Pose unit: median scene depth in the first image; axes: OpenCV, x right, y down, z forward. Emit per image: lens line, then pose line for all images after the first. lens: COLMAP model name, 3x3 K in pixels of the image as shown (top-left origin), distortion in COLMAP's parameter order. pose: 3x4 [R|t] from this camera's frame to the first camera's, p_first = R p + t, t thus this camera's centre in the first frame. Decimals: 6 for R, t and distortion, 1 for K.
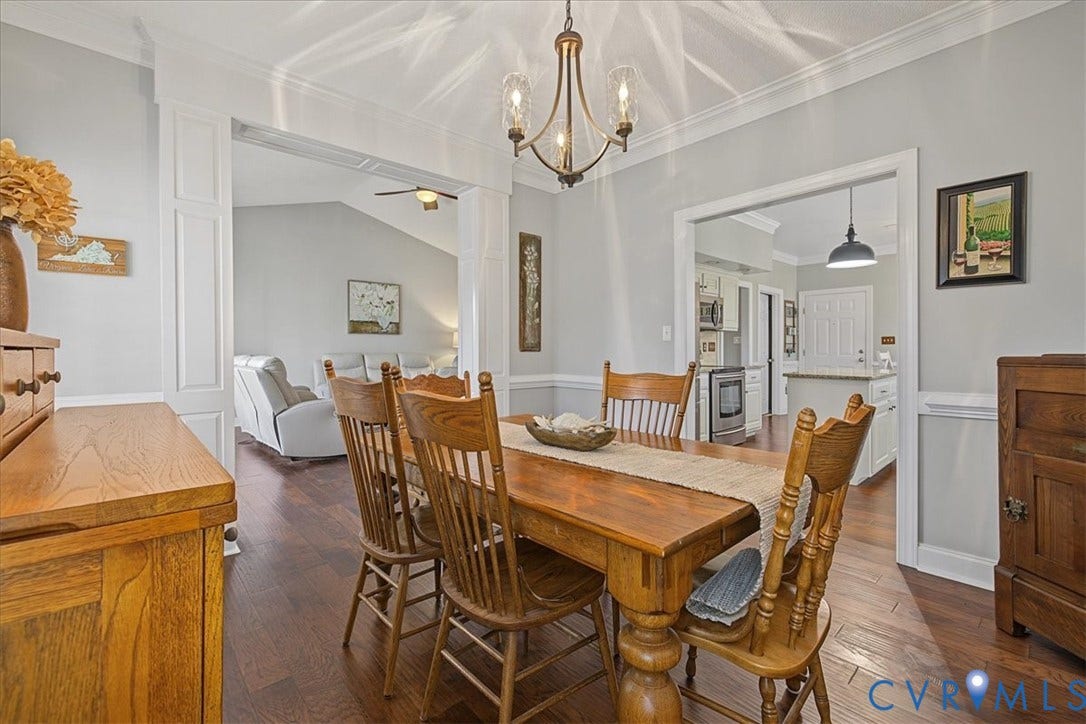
lens RADIAL K [[464.3, 0, 548.0], [0, 464.3, 353.7], [0, 0, 1]] dist [0.004462, 0.000200]
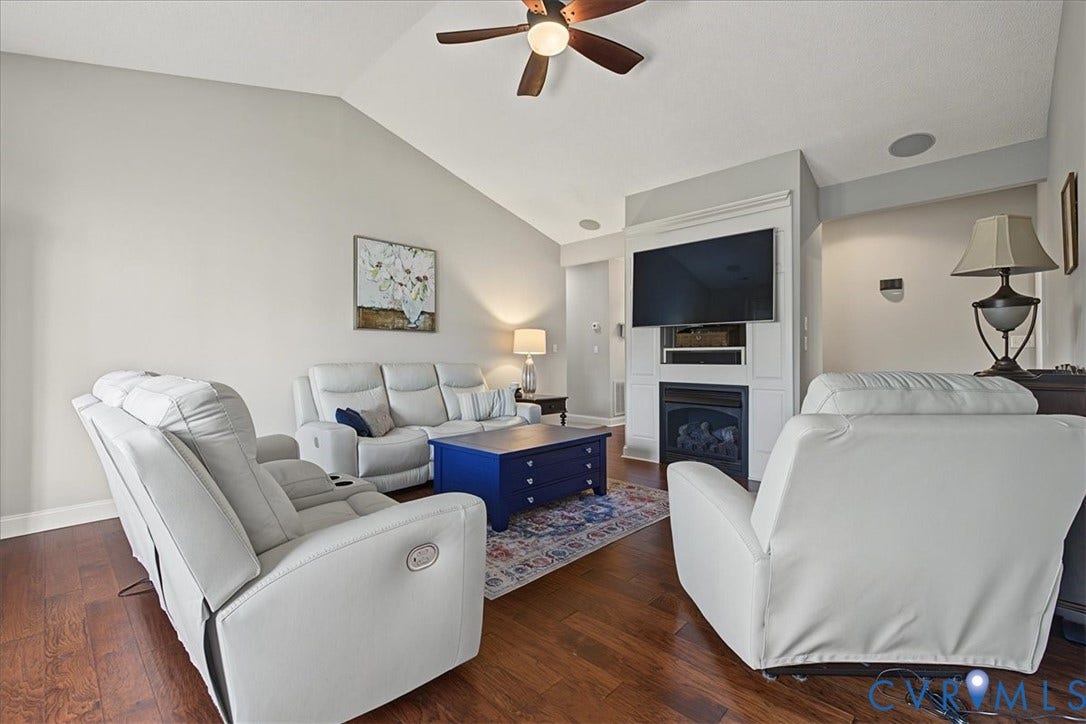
lens RADIAL K [[464.3, 0, 546.7], [0, 464.3, 359.0], [0, 0, 1]] dist [0.004462, 0.000200]
pose [[0.996854, 0.002491, 0.079217, -0.233527], [-0.002297, 0.999994, -0.002538, -0.005600], [-0.079222, 0.002348, 0.996854, 0.402053]]
